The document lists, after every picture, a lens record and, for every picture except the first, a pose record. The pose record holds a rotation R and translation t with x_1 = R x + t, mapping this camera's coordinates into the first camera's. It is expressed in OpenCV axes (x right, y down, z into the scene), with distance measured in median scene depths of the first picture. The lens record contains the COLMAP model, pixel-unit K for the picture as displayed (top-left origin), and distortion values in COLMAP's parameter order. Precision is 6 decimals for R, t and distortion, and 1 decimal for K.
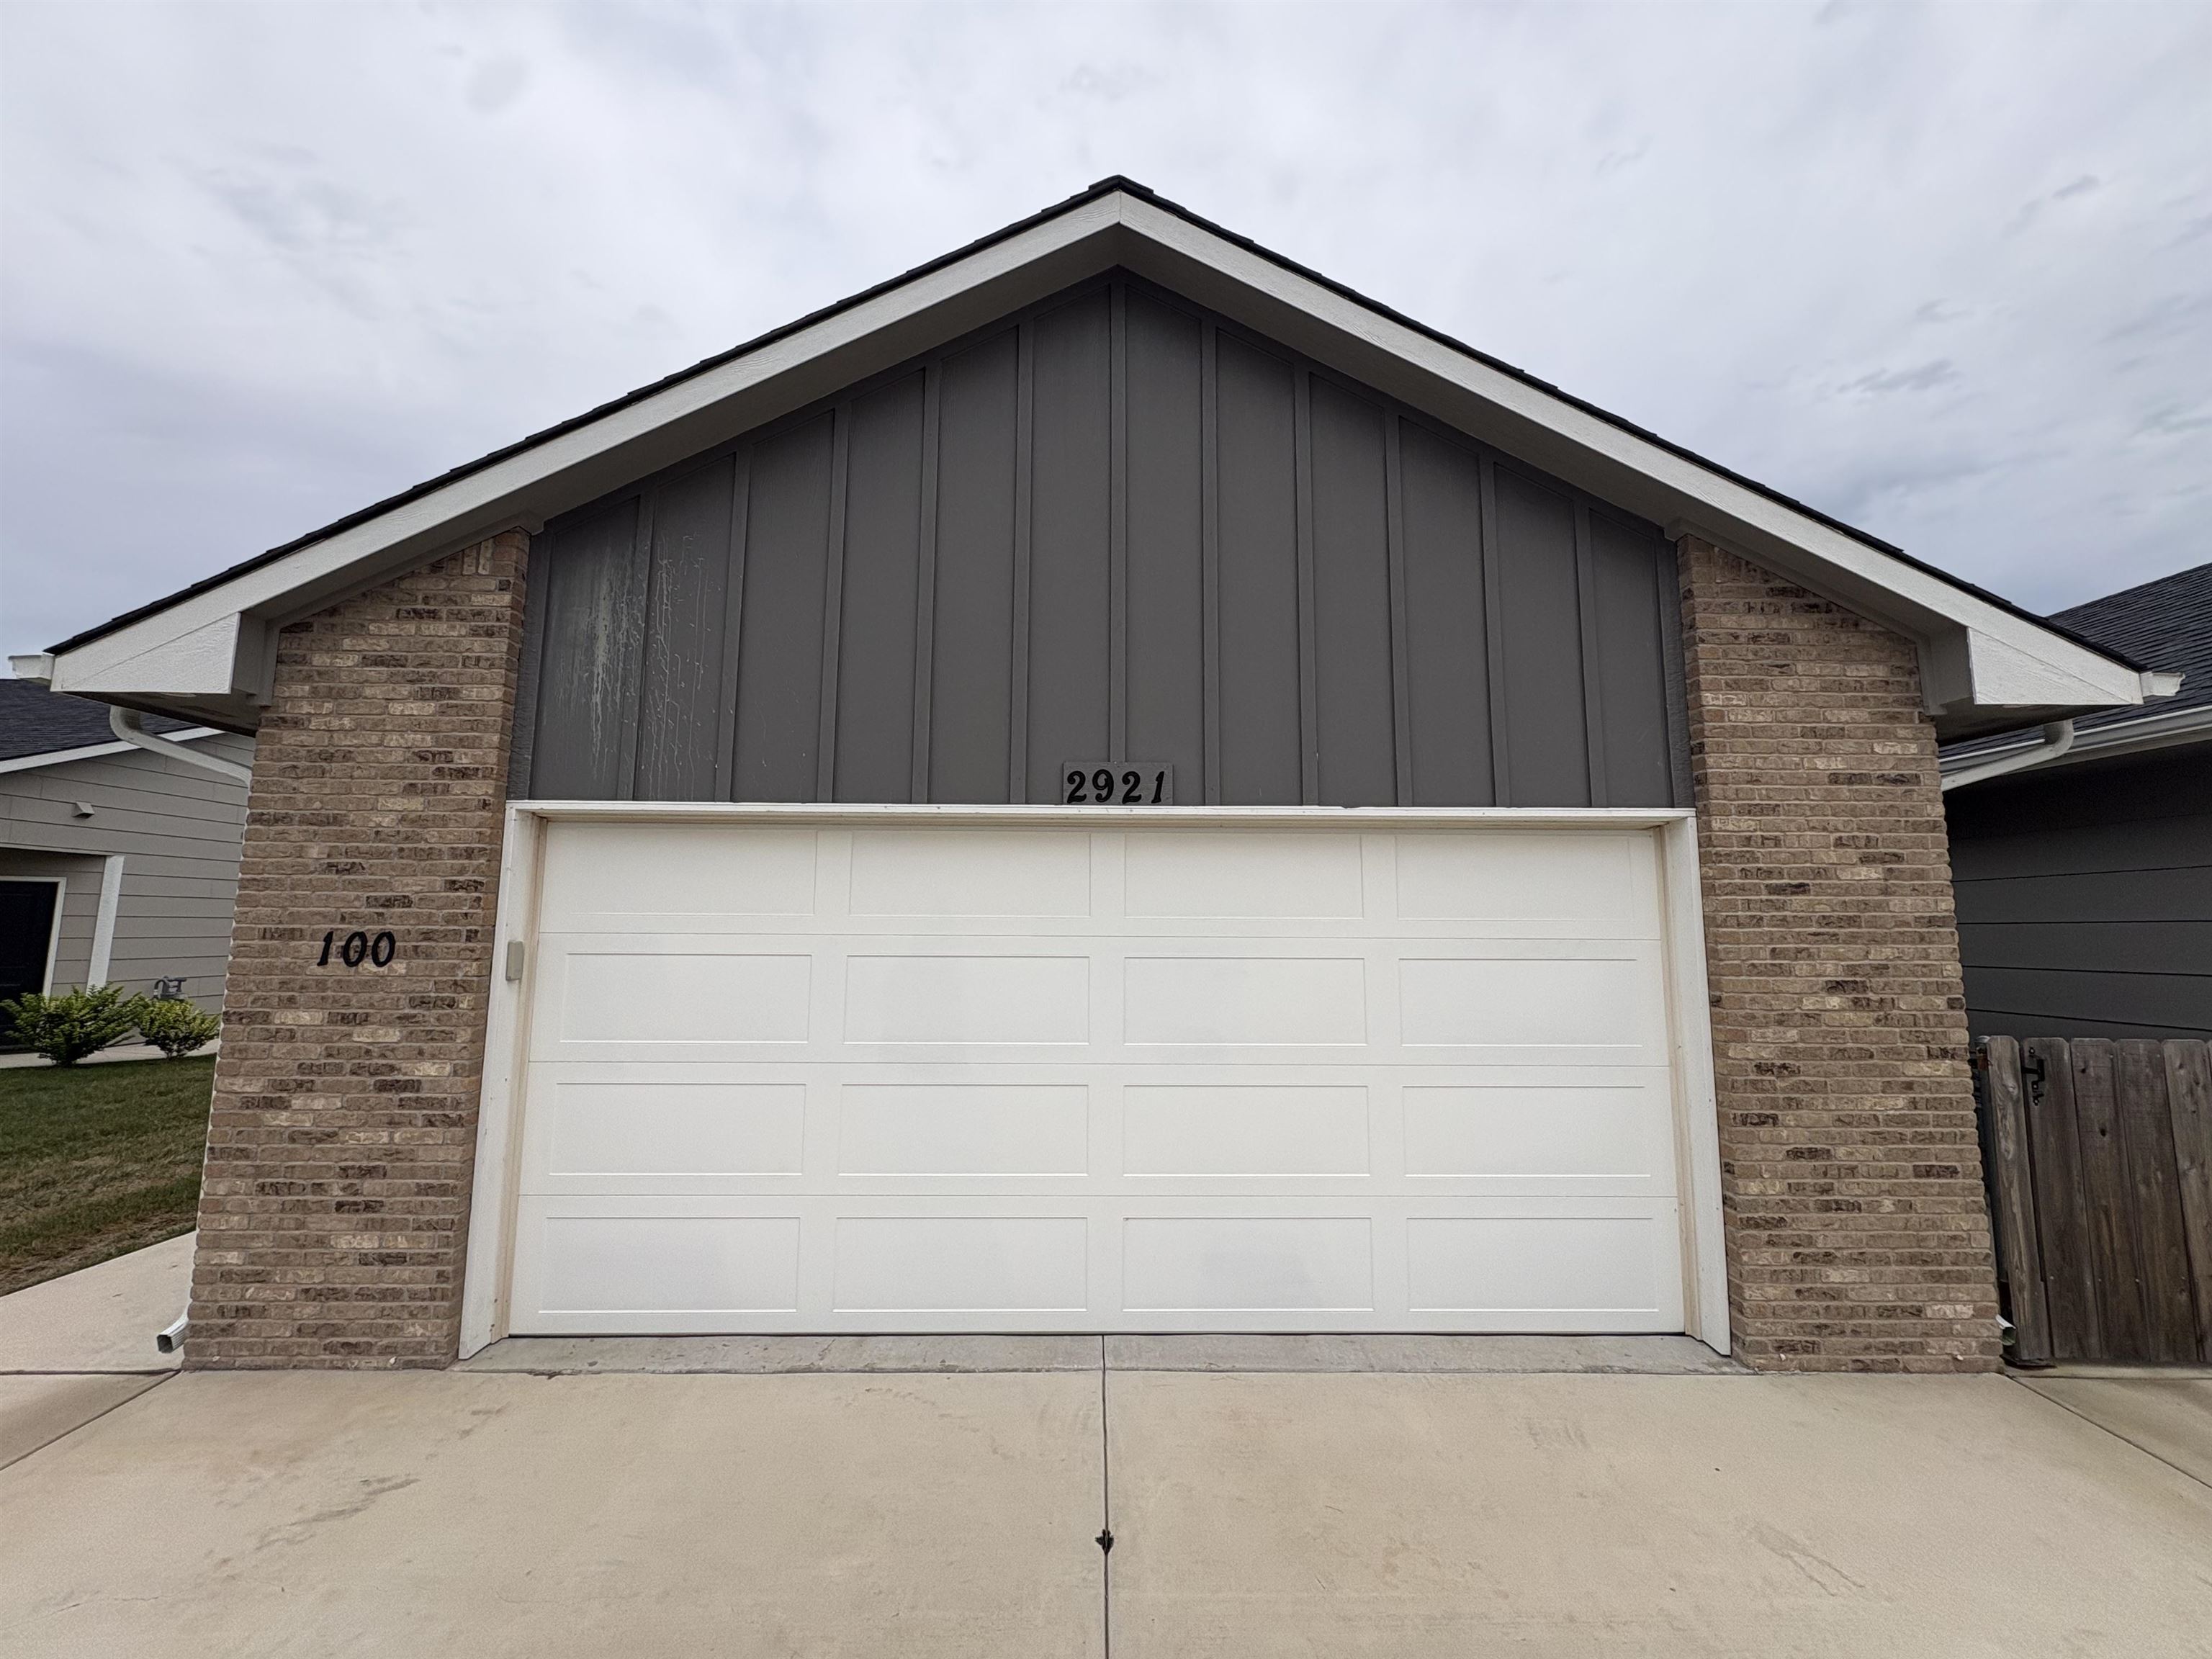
lens RADIAL K [[878.0, 0, 1101.0], [0, 878.0, 822.8], [0, 0, 1]] dist [0.001075, 0.000196]
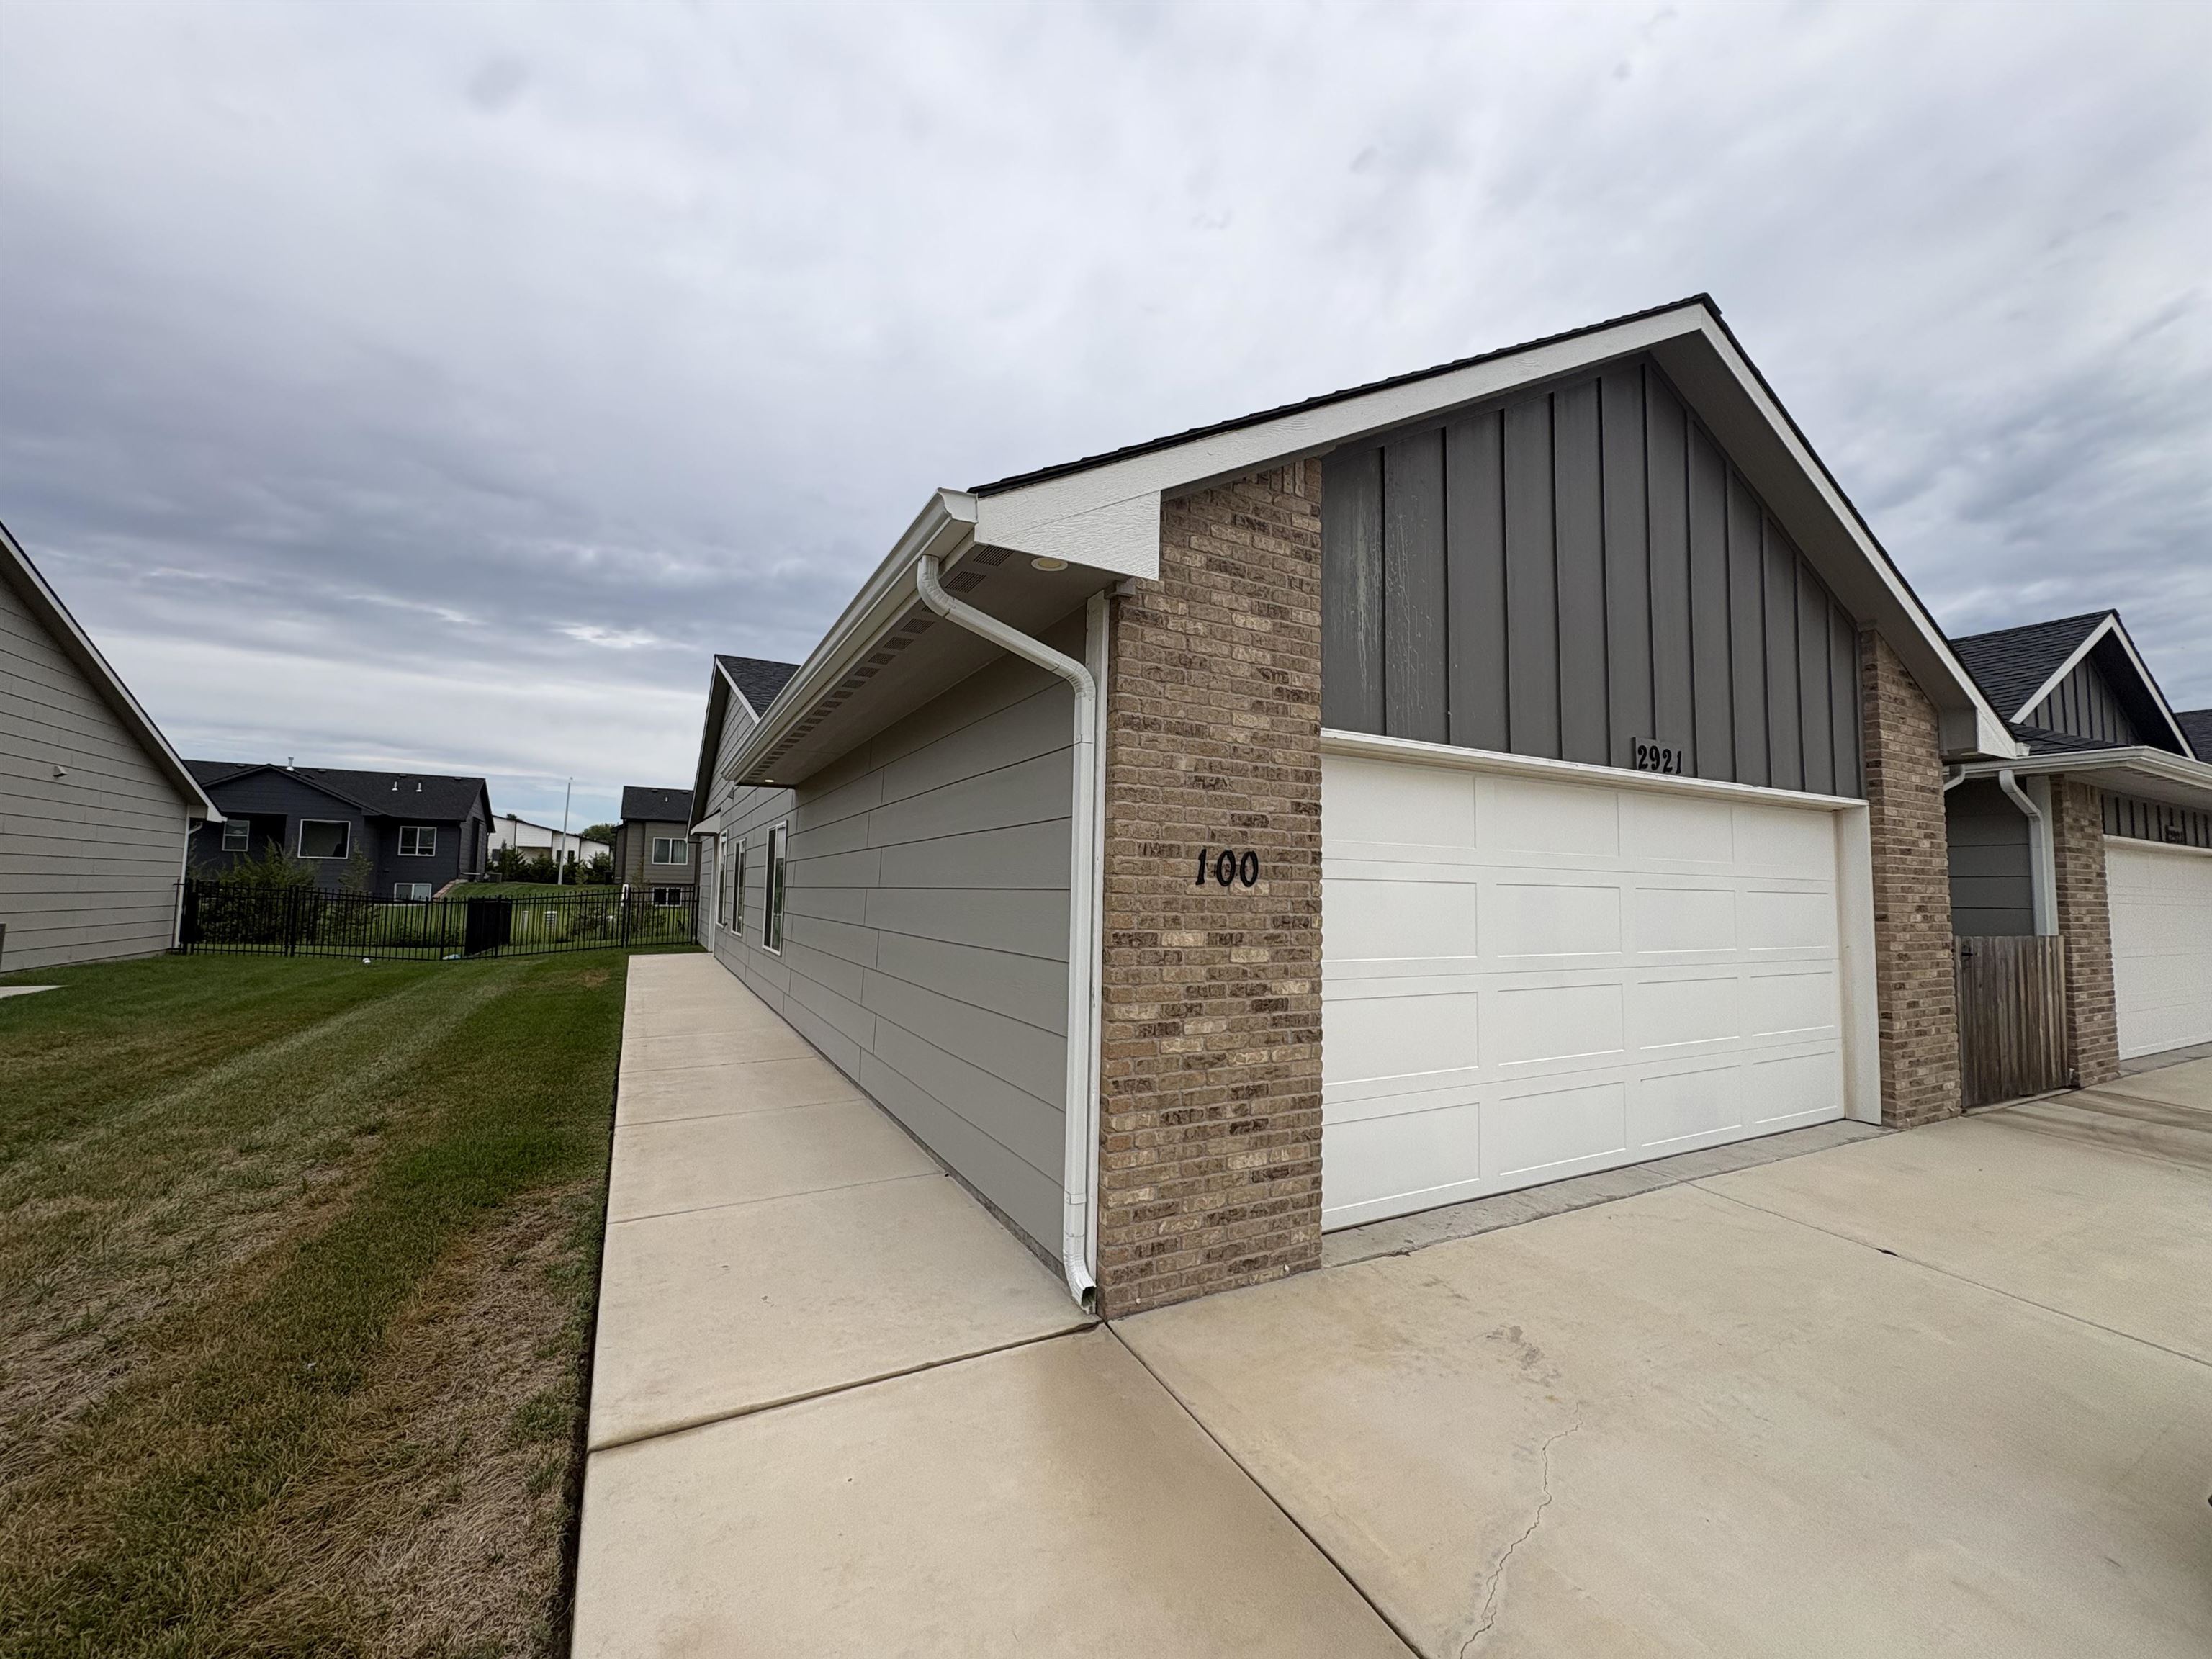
lens RADIAL K [[878.0, 0, 1093.0], [0, 878.0, 826.9], [0, 0, 1]] dist [0.001075, 0.000196]
pose [[0.889194, 0.043231, 0.455484, -1.399442], [-0.065547, 0.997294, 0.033304, 0.075080], [-0.452811, -0.059469, 0.889621, 0.209385]]
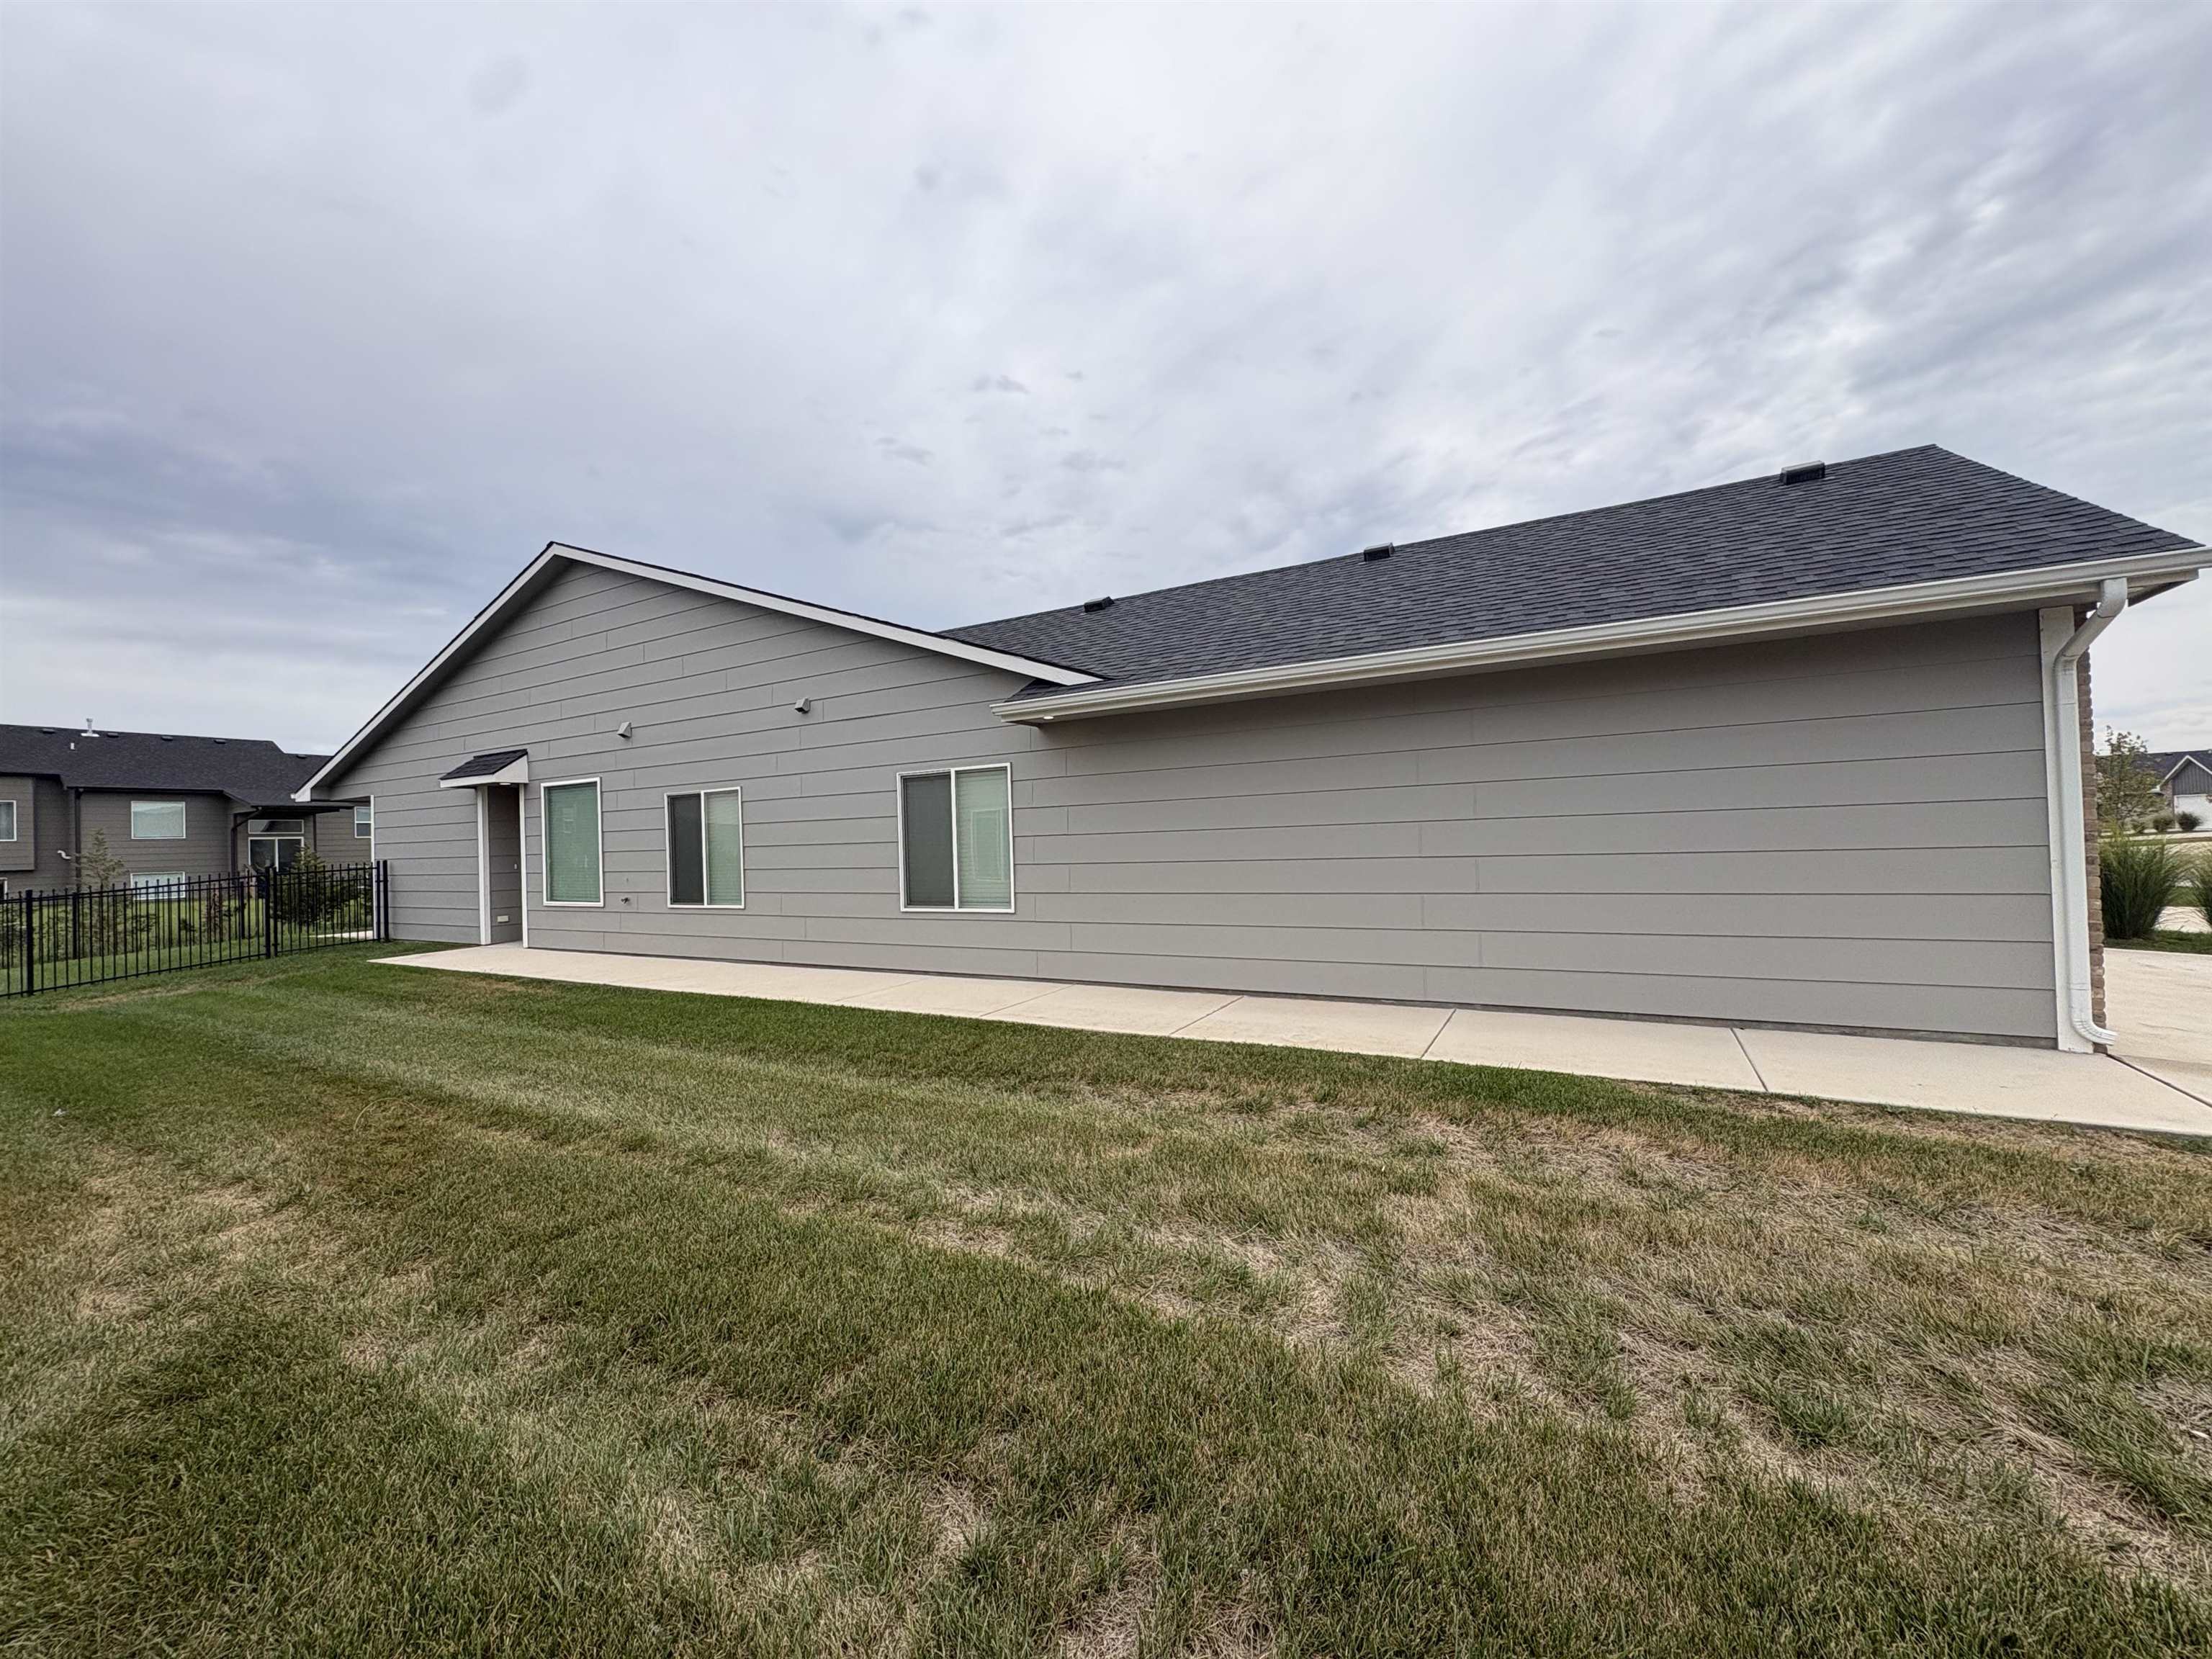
lens RADIAL K [[878.0, 0, 1110.1], [0, 878.0, 825.0], [0, 0, 1]] dist [0.001075, 0.000196]
pose [[0.487795, -0.004070, 0.872949, -1.836039], [-0.059907, 0.997476, 0.038126, 0.092628], [-0.870900, -0.070893, 0.486320, 0.259478]]
